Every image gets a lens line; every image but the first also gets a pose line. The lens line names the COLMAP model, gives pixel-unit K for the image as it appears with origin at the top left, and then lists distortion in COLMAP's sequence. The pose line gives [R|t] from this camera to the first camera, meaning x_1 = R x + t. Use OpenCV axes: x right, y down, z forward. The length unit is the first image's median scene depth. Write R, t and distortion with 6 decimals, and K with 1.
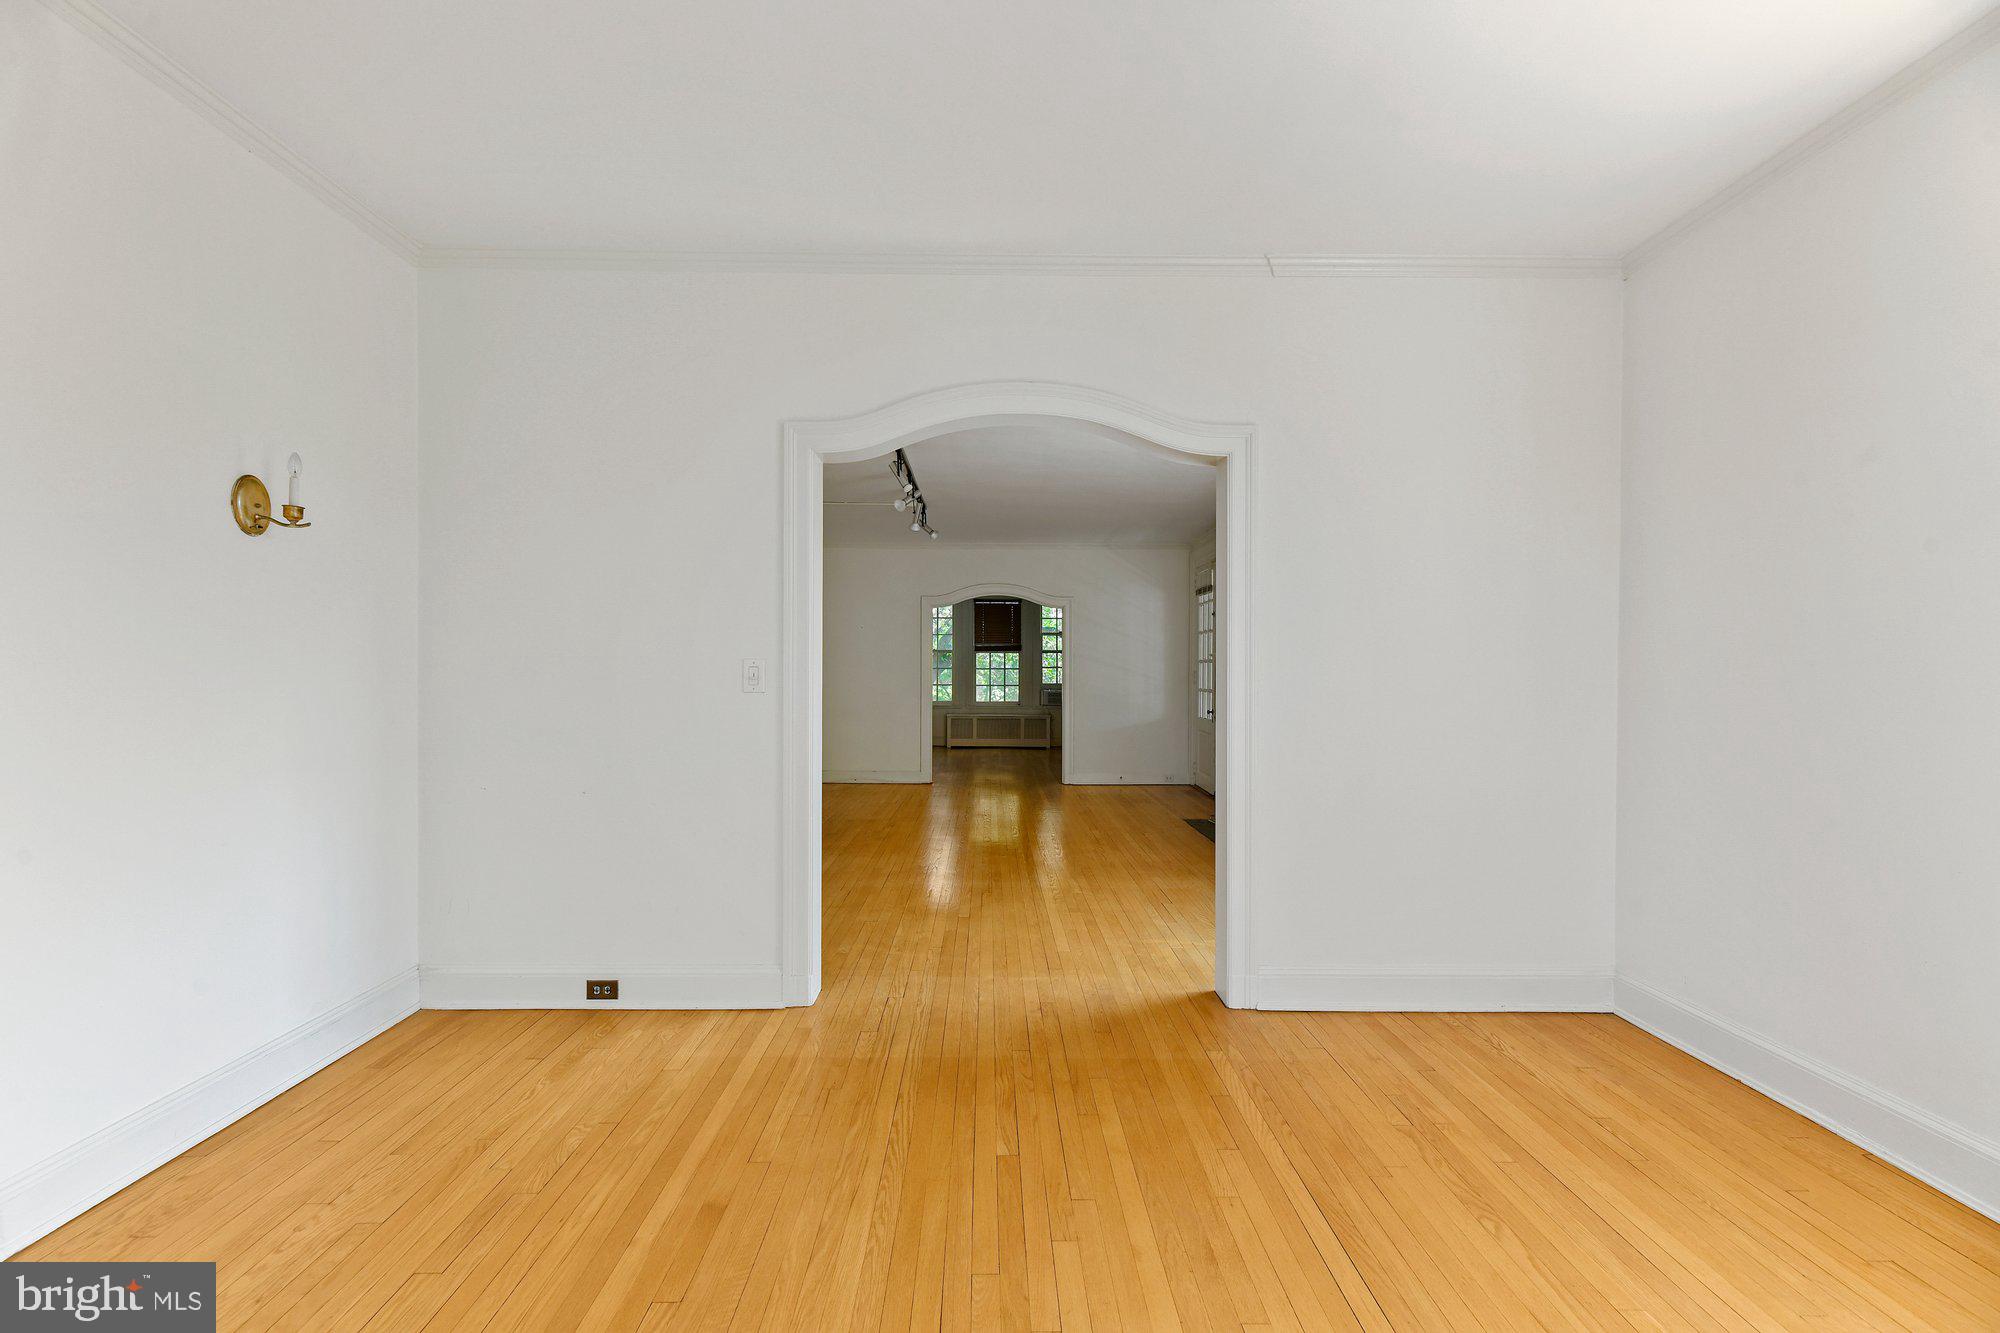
lens RADIAL K [[801.3, 0, 994.3], [0, 801.3, 678.2], [0, 0, 1]] dist [0.009048, -0.000305]
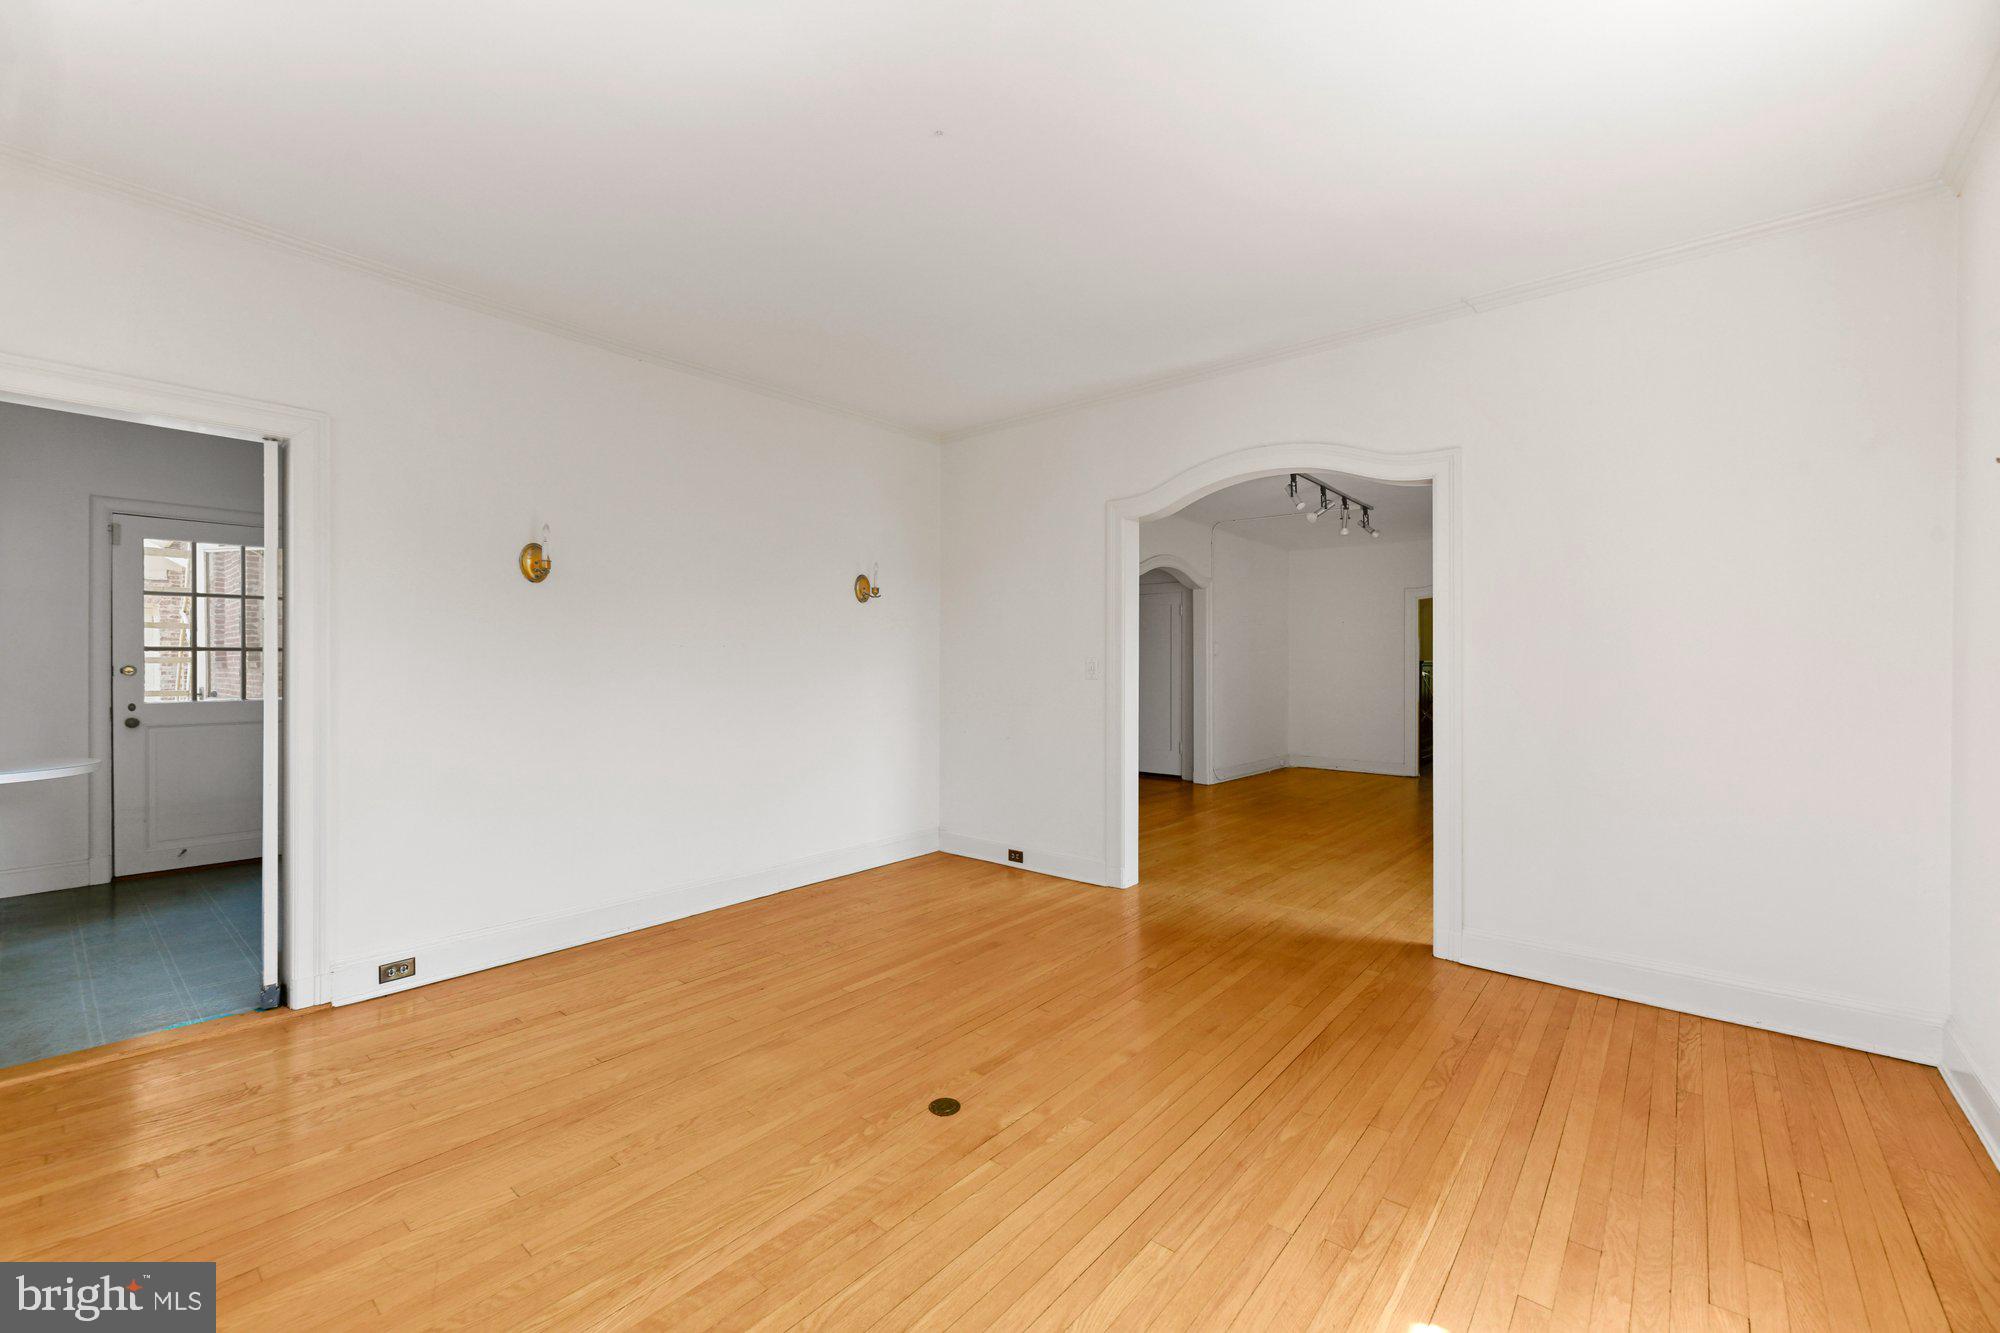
lens RADIAL K [[819.7, 0, 1008.7], [0, 819.7, 655.4], [0, 0, 1]] dist [0.008701, -0.000565]
pose [[0.759214, -0.009075, -0.650778, 0.688928], [-0.002830, 0.999847, -0.017243, -0.000543], [0.650835, 0.014933, 0.759072, -0.346957]]
